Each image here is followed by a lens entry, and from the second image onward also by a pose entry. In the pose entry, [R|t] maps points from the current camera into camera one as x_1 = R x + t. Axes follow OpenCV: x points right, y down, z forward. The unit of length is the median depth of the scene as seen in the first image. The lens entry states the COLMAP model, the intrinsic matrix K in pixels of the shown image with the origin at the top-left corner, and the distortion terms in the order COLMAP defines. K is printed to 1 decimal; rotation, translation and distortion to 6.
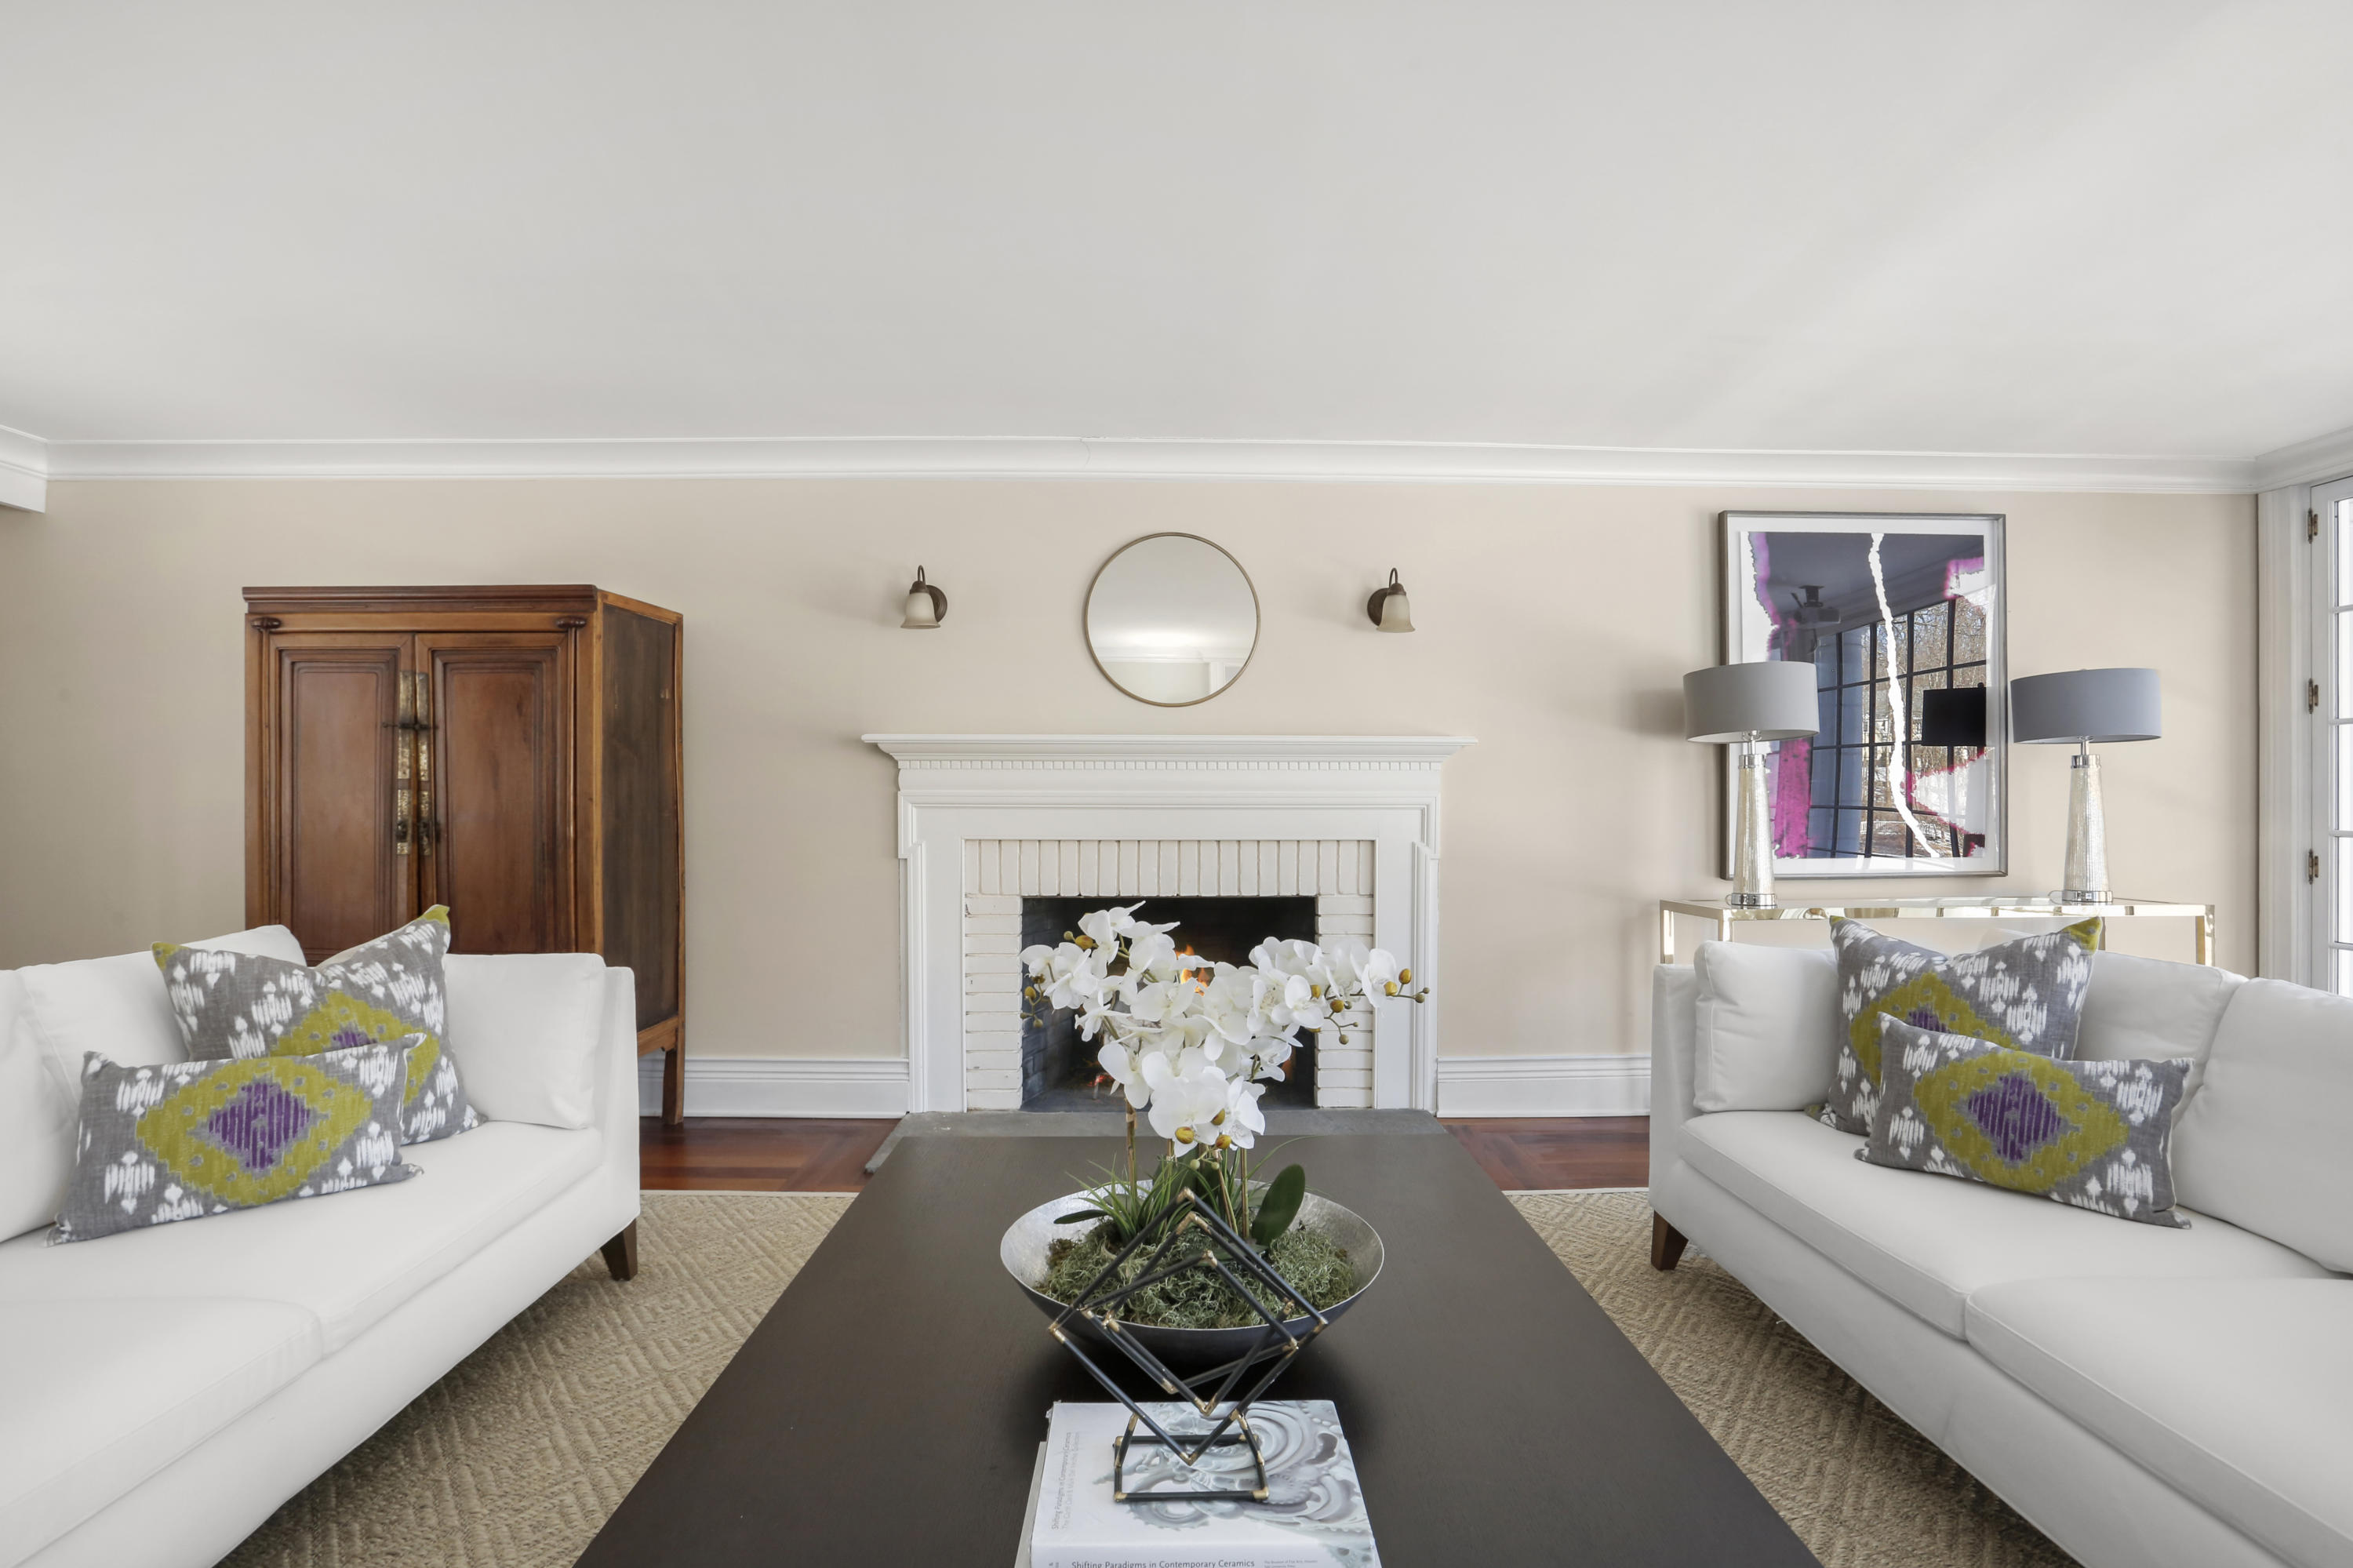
lens RADIAL K [[1150.0, 0, 1179.6], [0, 1150.0, 797.4], [0, 0, 1]] dist [-0.076553, 0.034182]
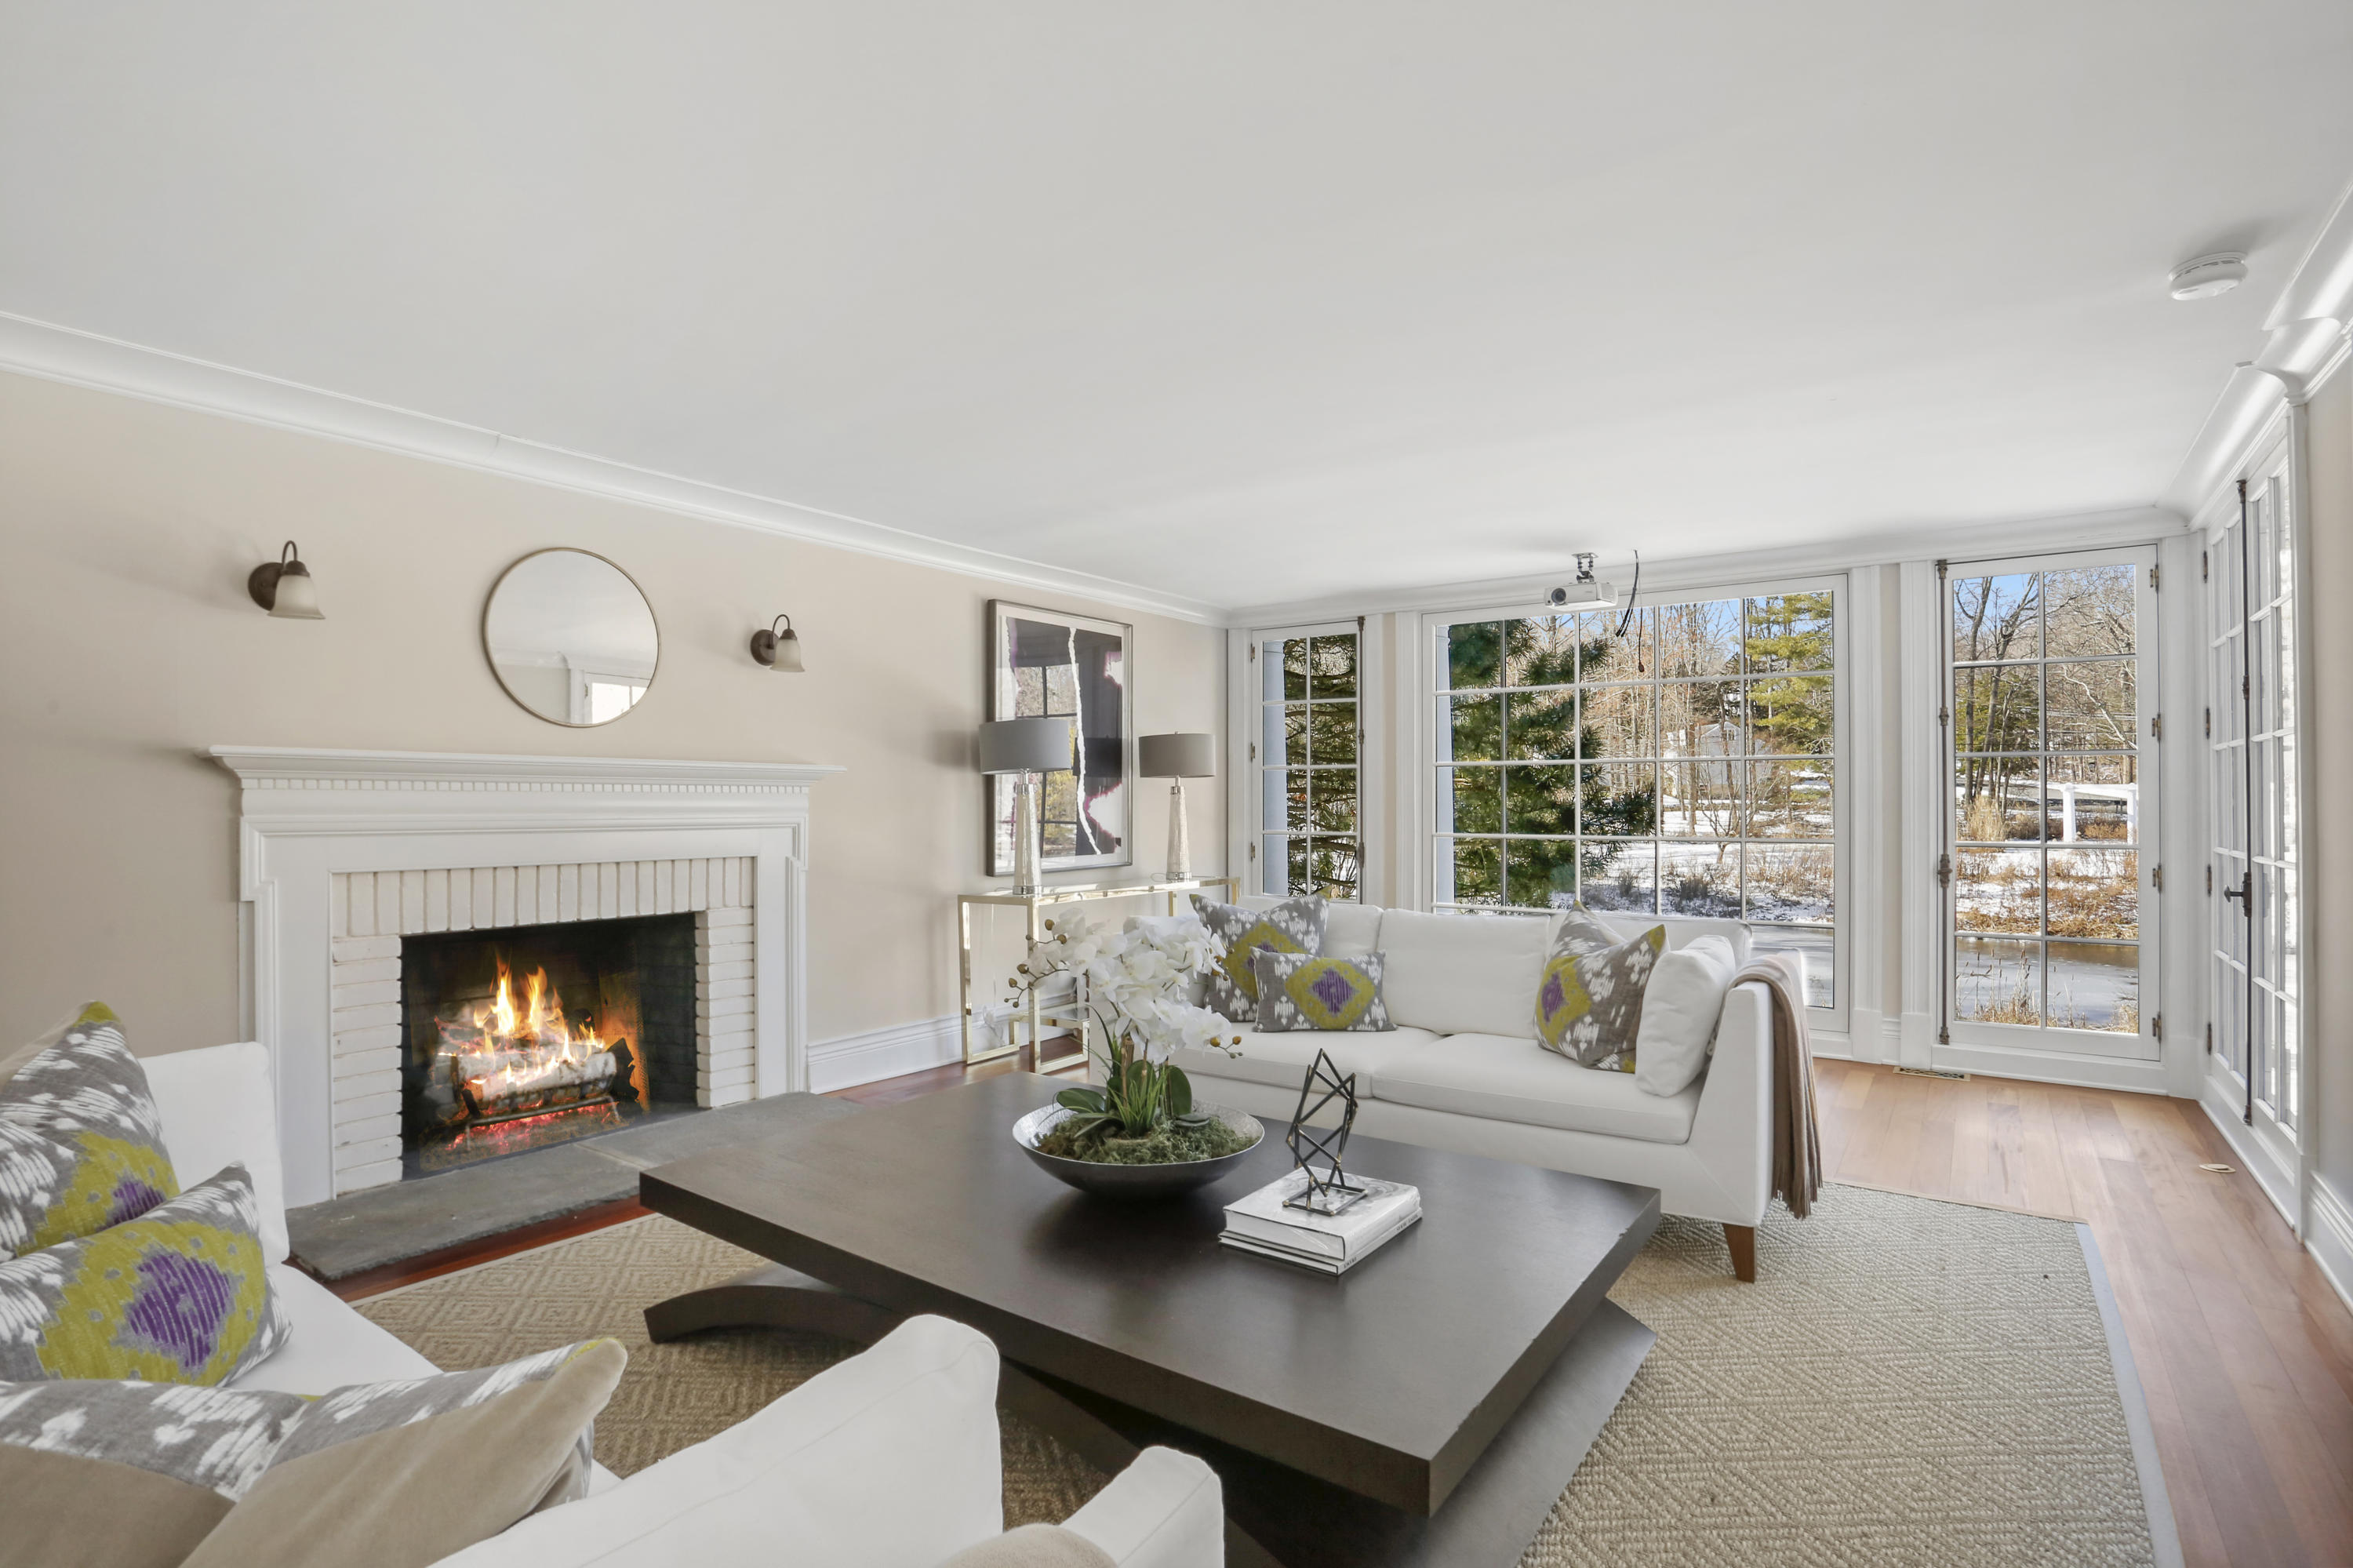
lens RADIAL K [[1150.0, 0, 1179.6], [0, 1150.0, 797.4], [0, 0, 1]] dist [-0.076553, 0.034182]
pose [[0.599240, 0.002474, 0.800565, -0.468371], [-0.002244, 0.999996, -0.001411, -0.019109], [-0.800566, -0.000951, 0.599244, 0.017198]]
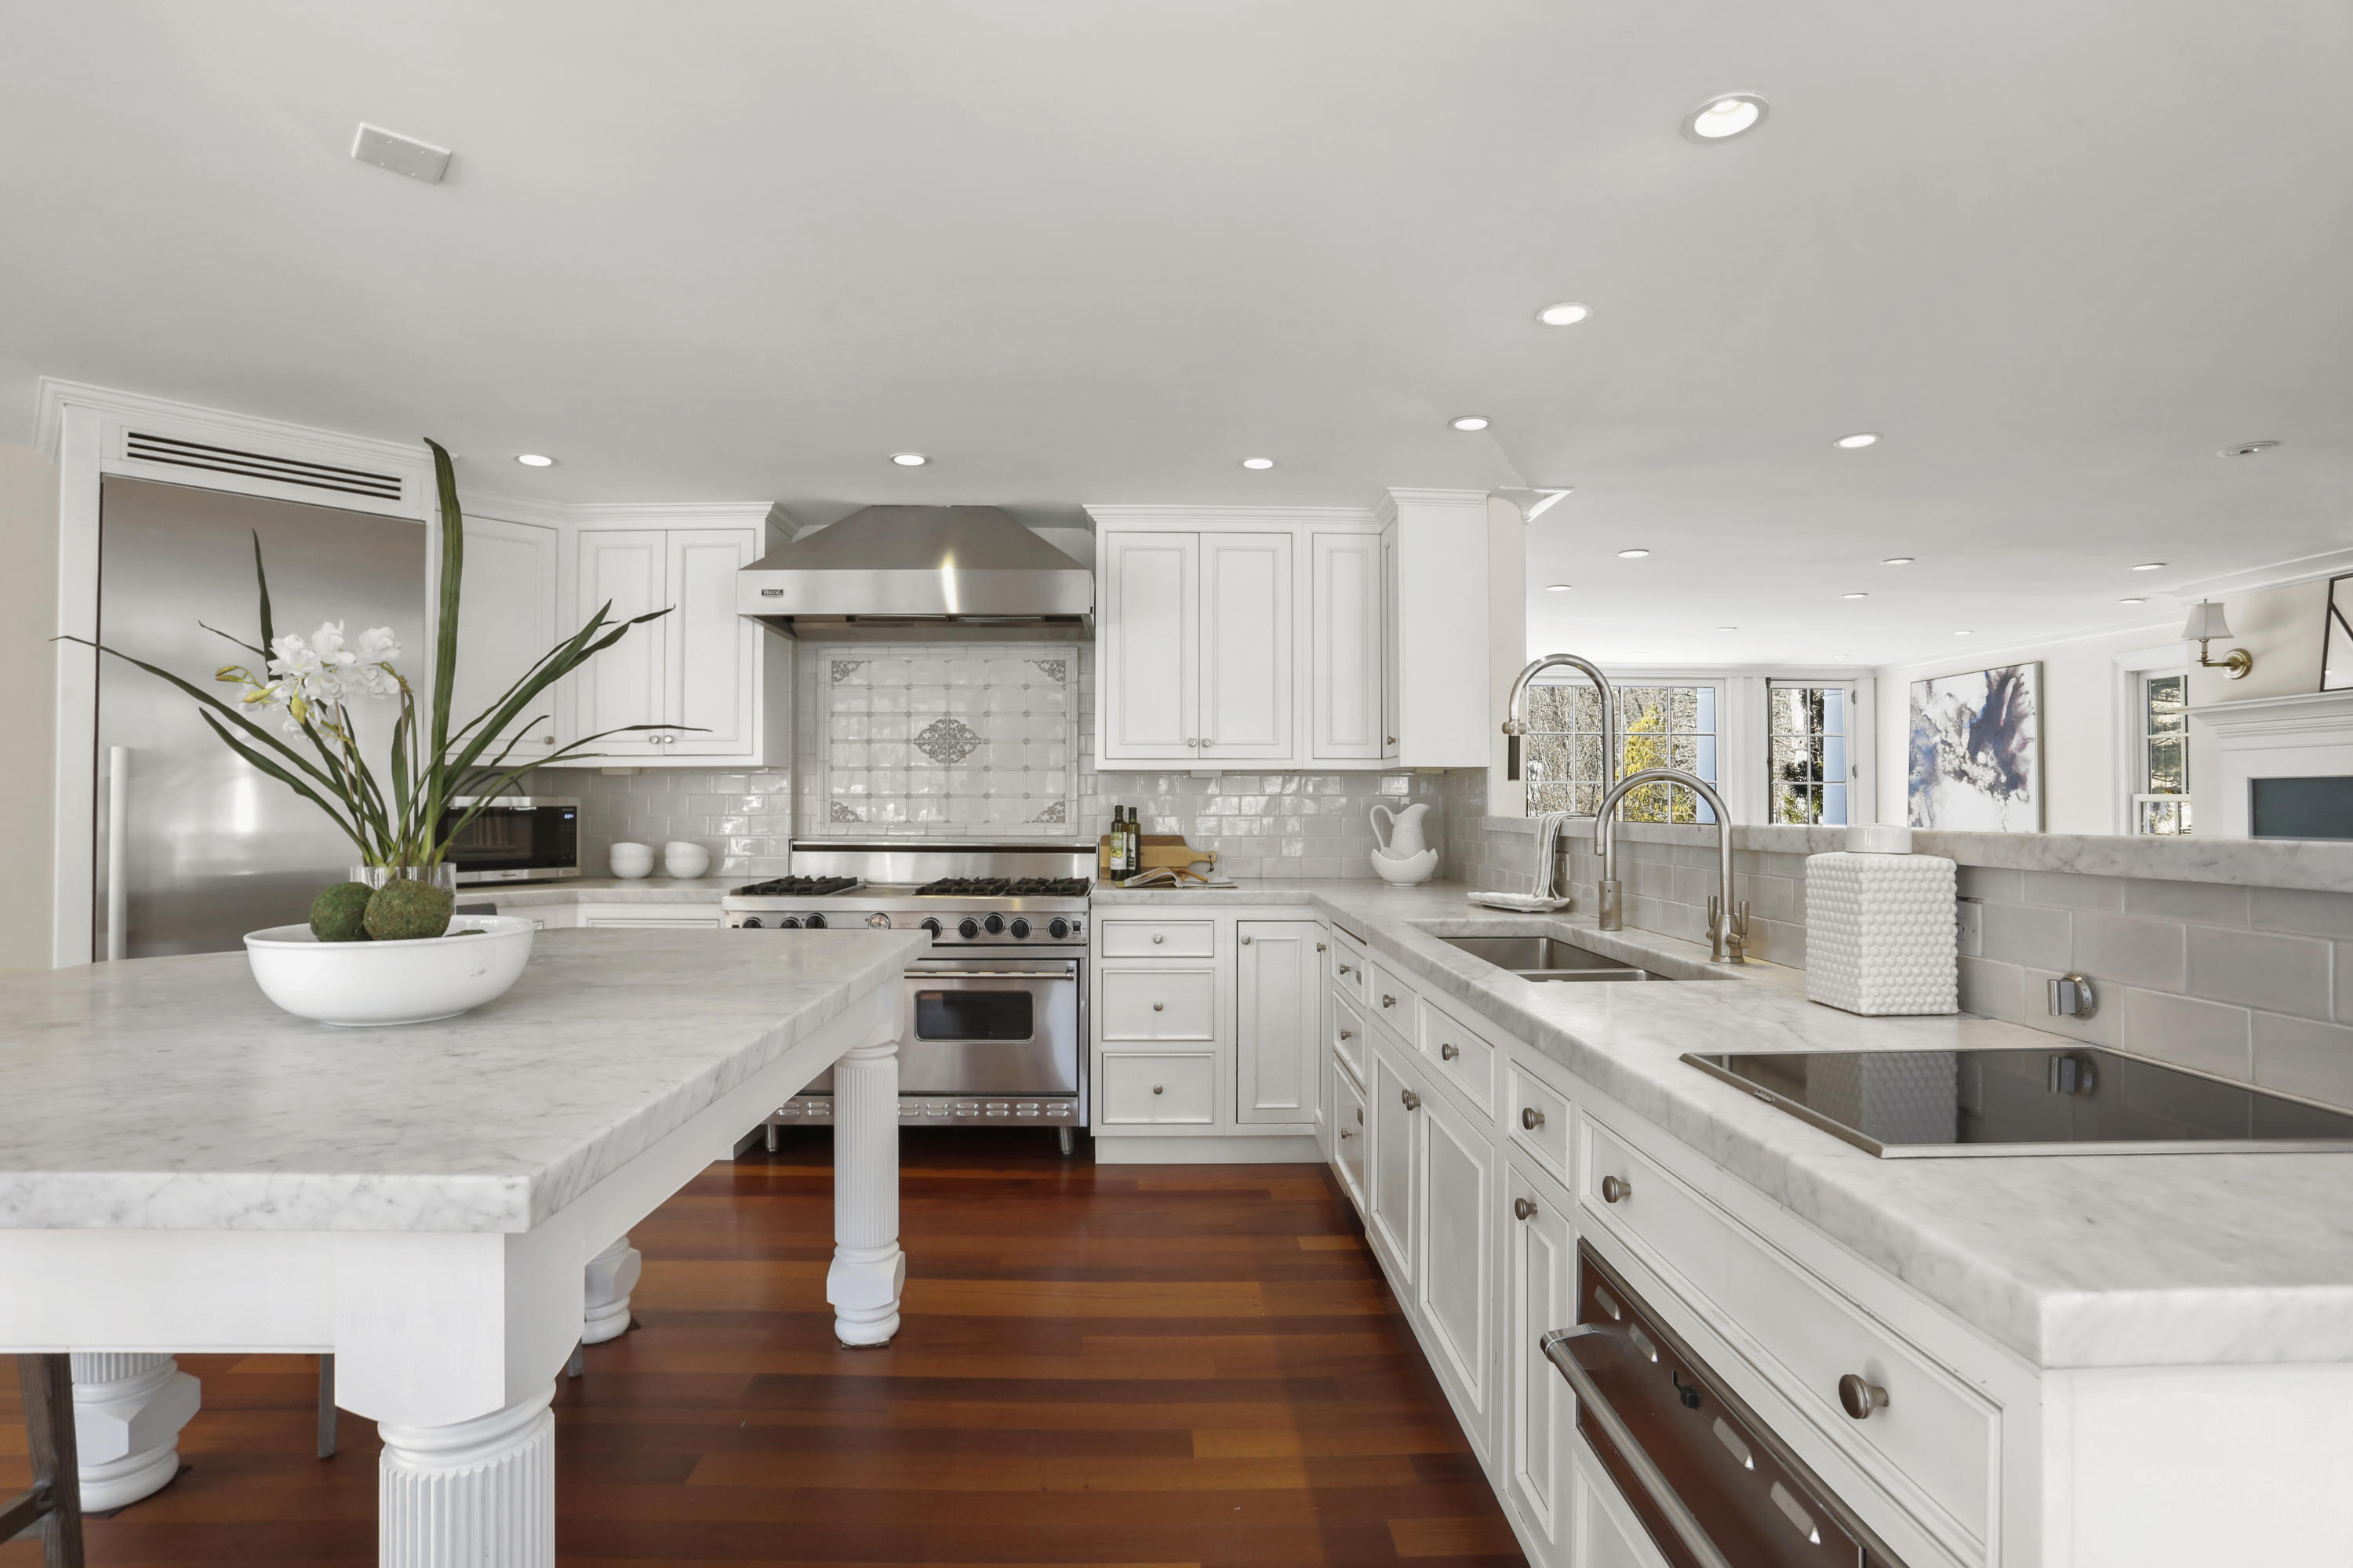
lens RADIAL K [[1150.0, 0, 1179.6], [0, 1150.0, 797.4], [0, 0, 1]] dist [-0.076553, 0.034182]
pose [[-0.006989, 0.004764, 0.999964, -1.280097], [-0.001506, 0.999987, -0.004774, -0.027443], [-0.999974, -0.001539, -0.006982, 1.312442]]
